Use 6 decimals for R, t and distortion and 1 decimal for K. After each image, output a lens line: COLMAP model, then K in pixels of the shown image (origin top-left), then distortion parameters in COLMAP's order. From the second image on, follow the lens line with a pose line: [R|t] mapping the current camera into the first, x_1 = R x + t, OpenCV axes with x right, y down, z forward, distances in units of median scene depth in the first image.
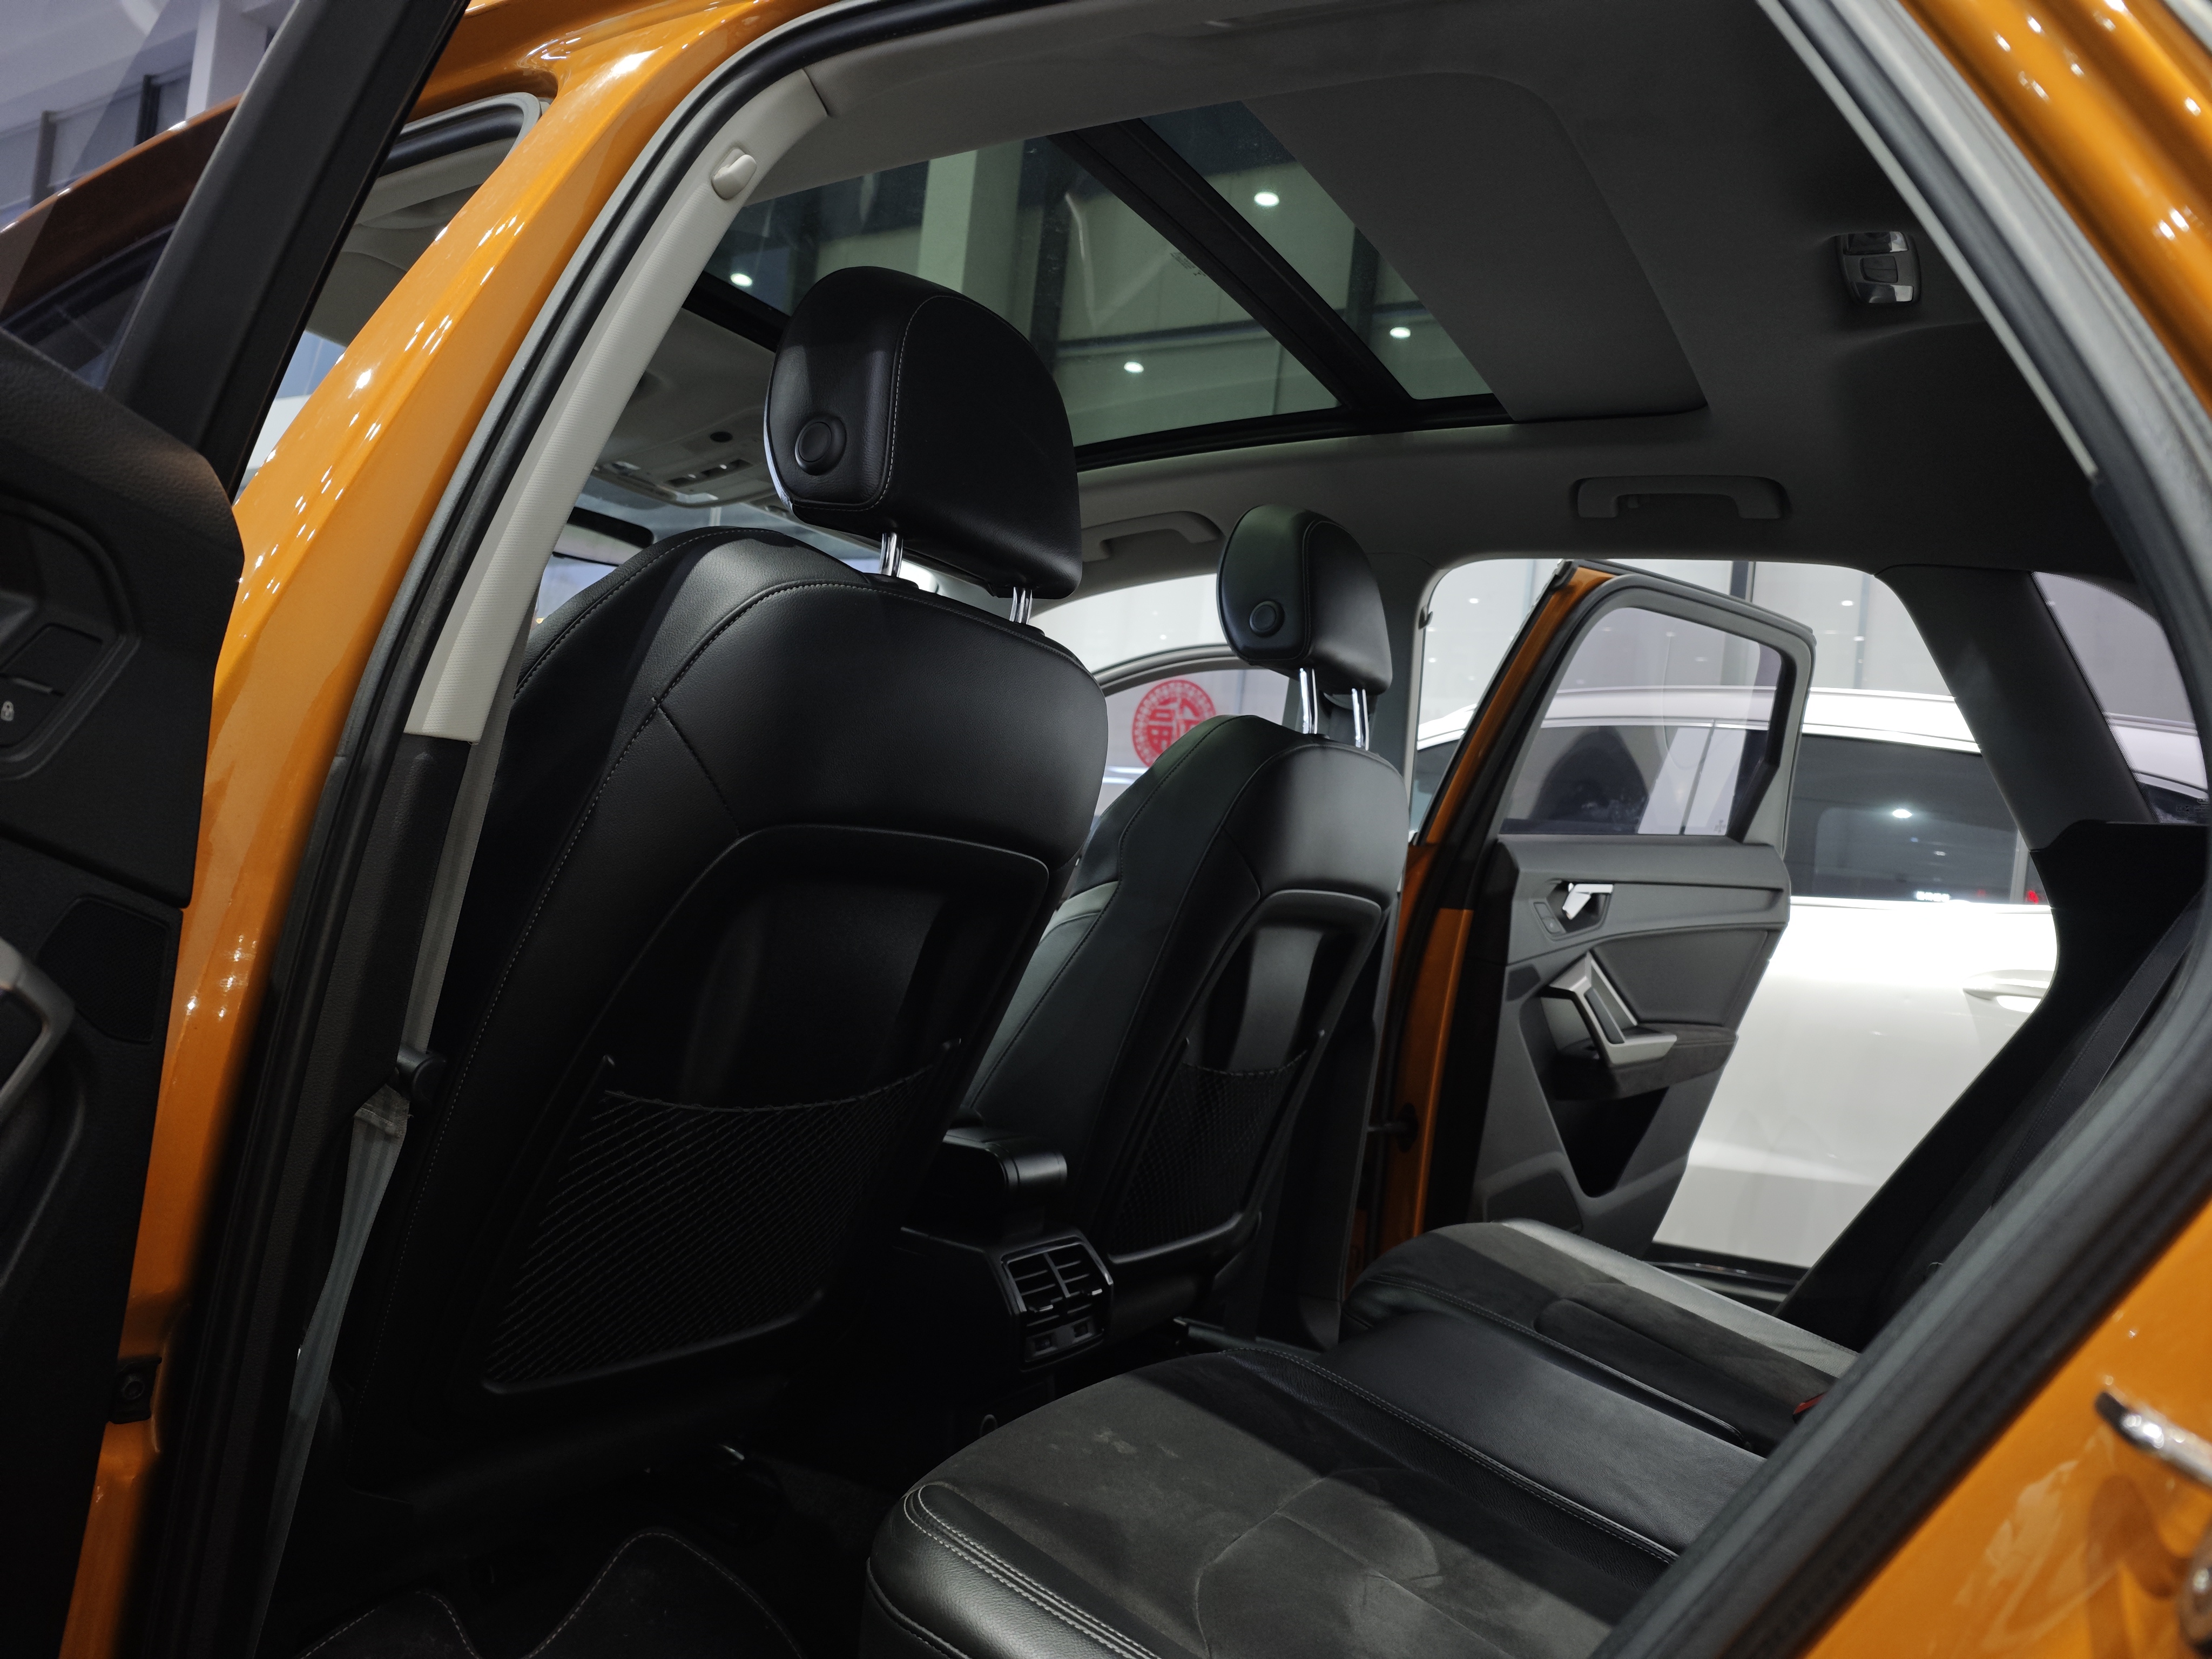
lens RADIAL K [[1537.9, 0, 1100.3], [0, 1537.9, 822.4], [0, 0, 1]] dist [0.072350, -0.157473]
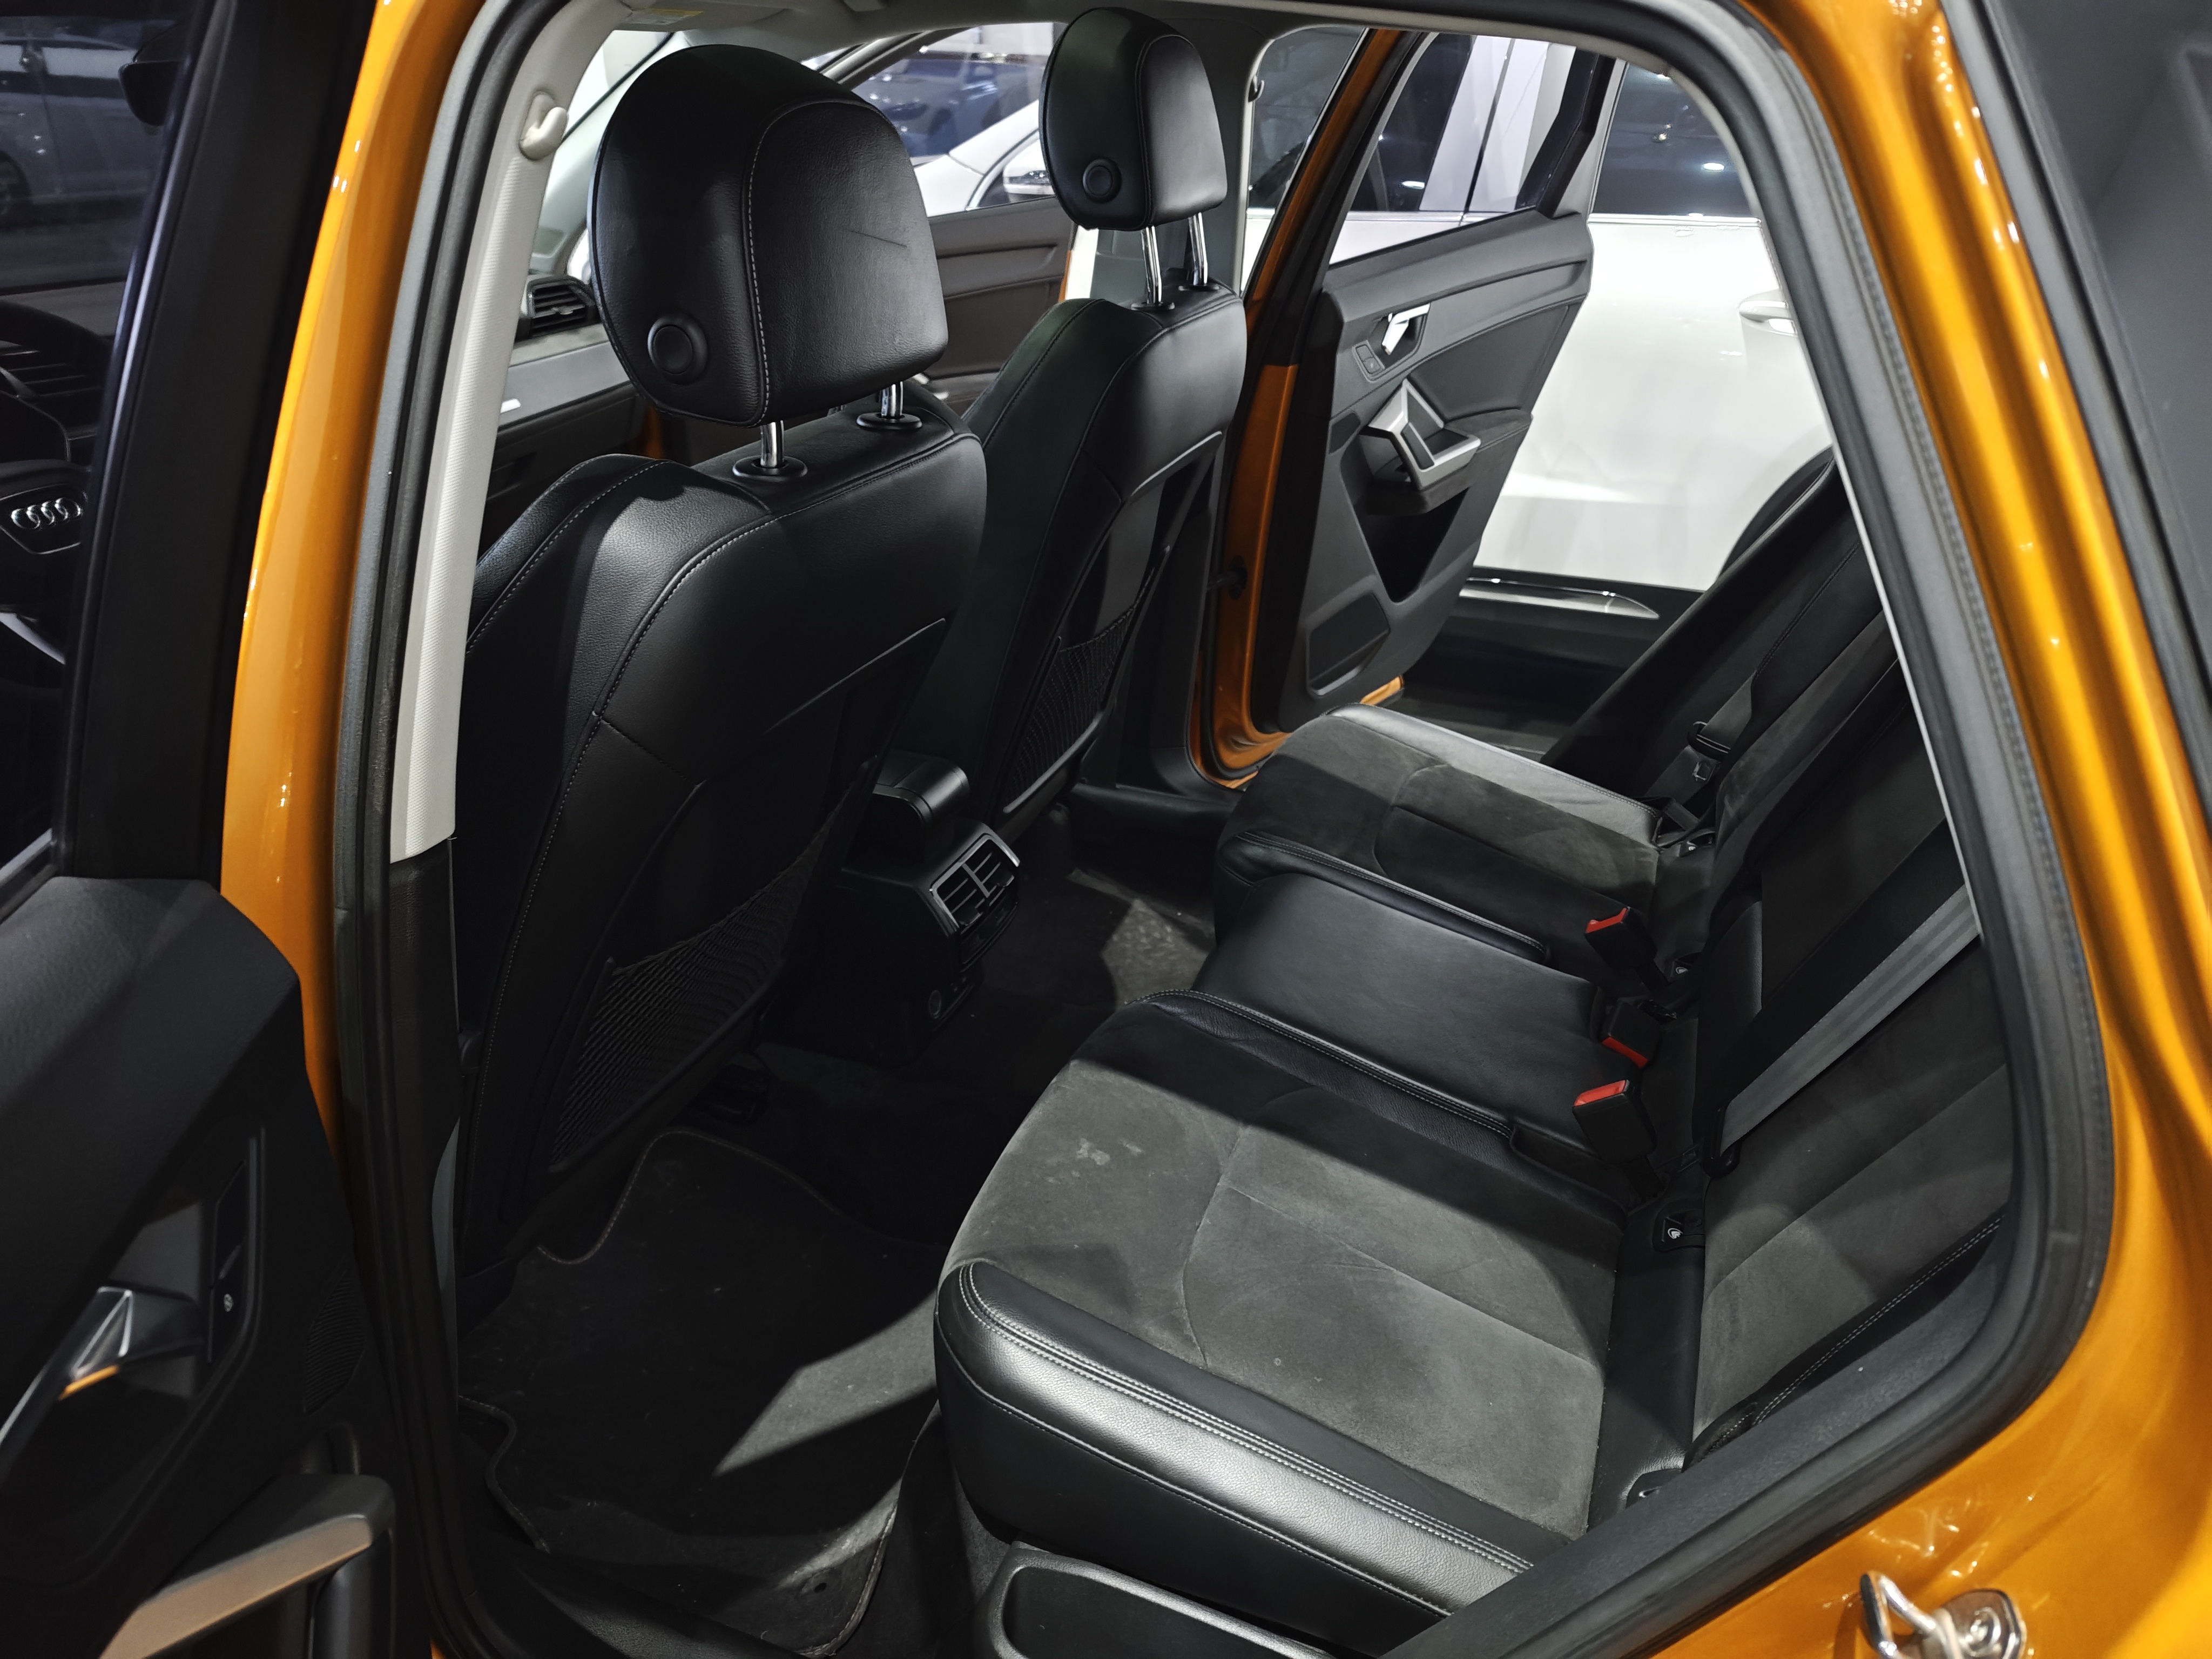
lens RADIAL K [[1537.9, 0, 1100.3], [0, 1537.9, 822.4], [0, 0, 1]] dist [0.072350, -0.157473]
pose [[0.982840, -0.146577, 0.111988, -0.039044], [0.067299, 0.850192, 0.522153, -0.222582], [-0.171747, -0.505657, 0.845467, 0.028490]]
